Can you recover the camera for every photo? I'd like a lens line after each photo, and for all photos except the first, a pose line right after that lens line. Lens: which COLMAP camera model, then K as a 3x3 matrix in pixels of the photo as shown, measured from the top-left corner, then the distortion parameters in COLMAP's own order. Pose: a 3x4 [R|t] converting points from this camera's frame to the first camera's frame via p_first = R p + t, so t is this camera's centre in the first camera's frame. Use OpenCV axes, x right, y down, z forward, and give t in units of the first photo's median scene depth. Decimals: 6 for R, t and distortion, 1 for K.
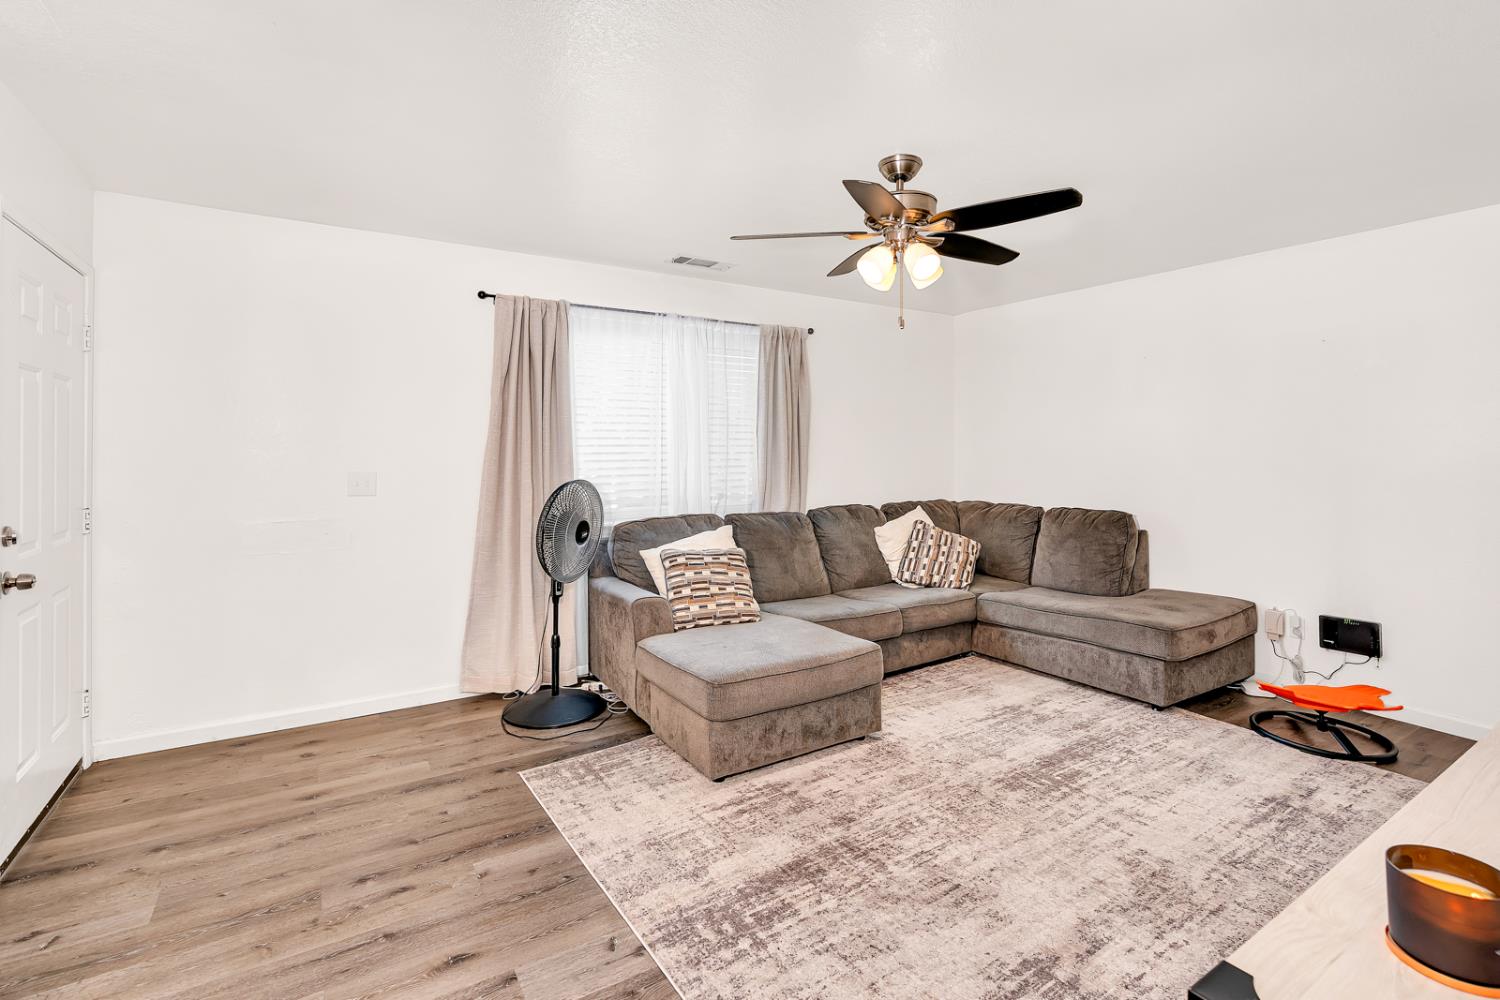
lens RADIAL K [[686.8, 0, 758.9], [0, 686.8, 474.1], [0, 0, 1]] dist [-0.001692, 0.000727]
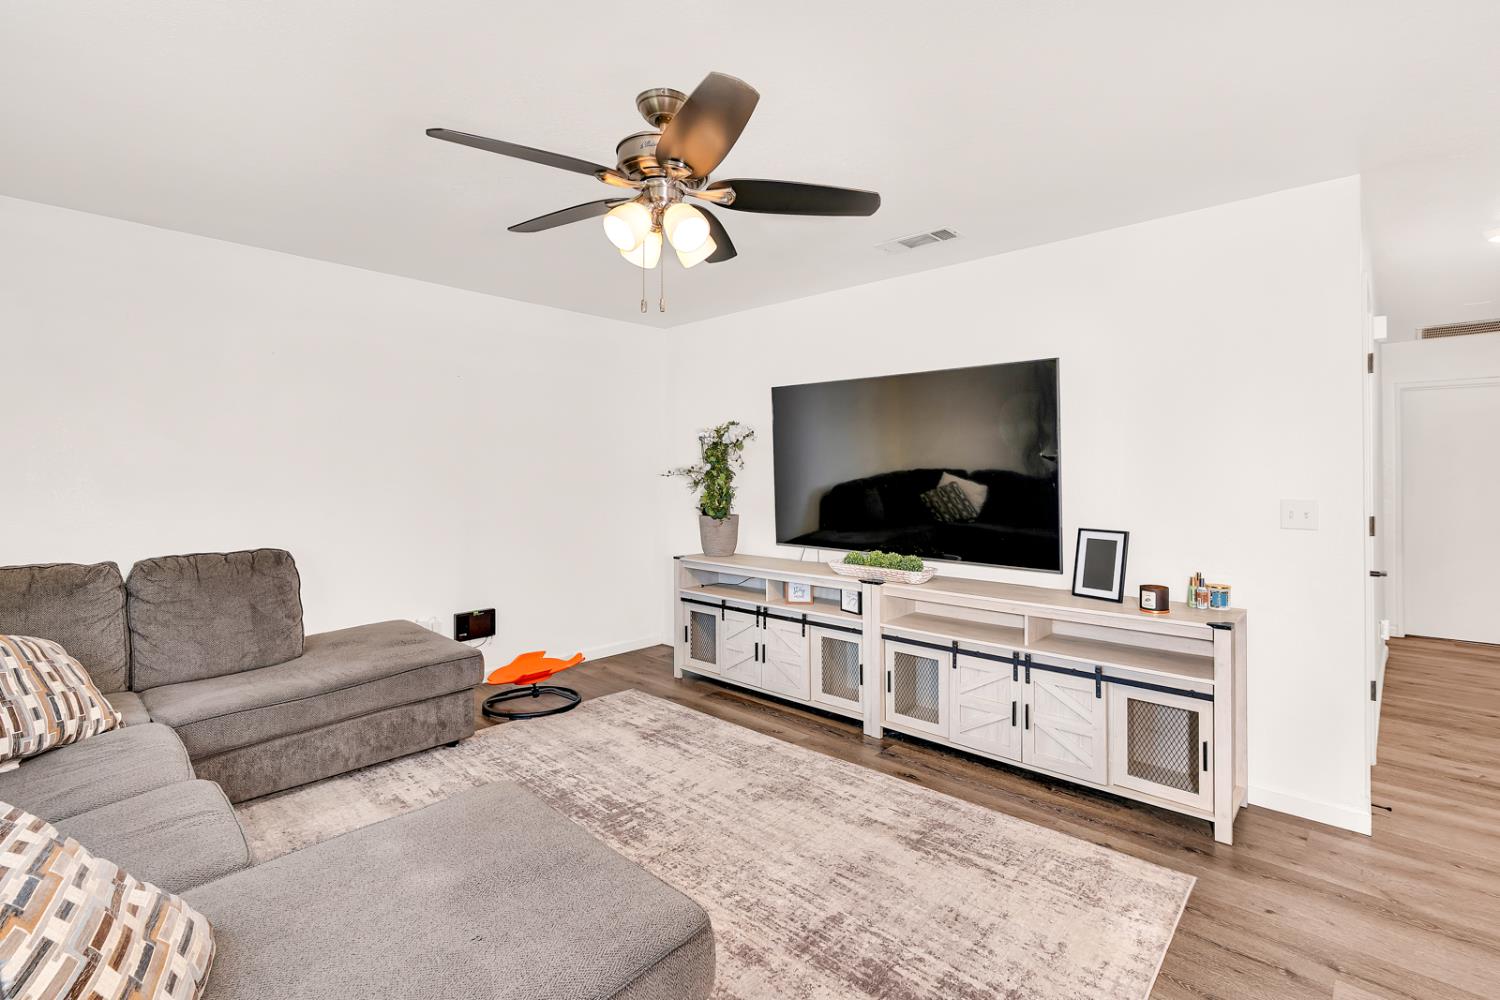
lens RADIAL K [[695.5, 0, 744.7], [0, 695.5, 467.0], [0, 0, 1]] dist [0.000118, 0.000458]
pose [[-0.234370, 0.006463, 0.972126, -0.584266], [0.025805, 0.999667, -0.000425, -0.039056], [-0.971805, 0.024986, -0.234459, 1.075205]]
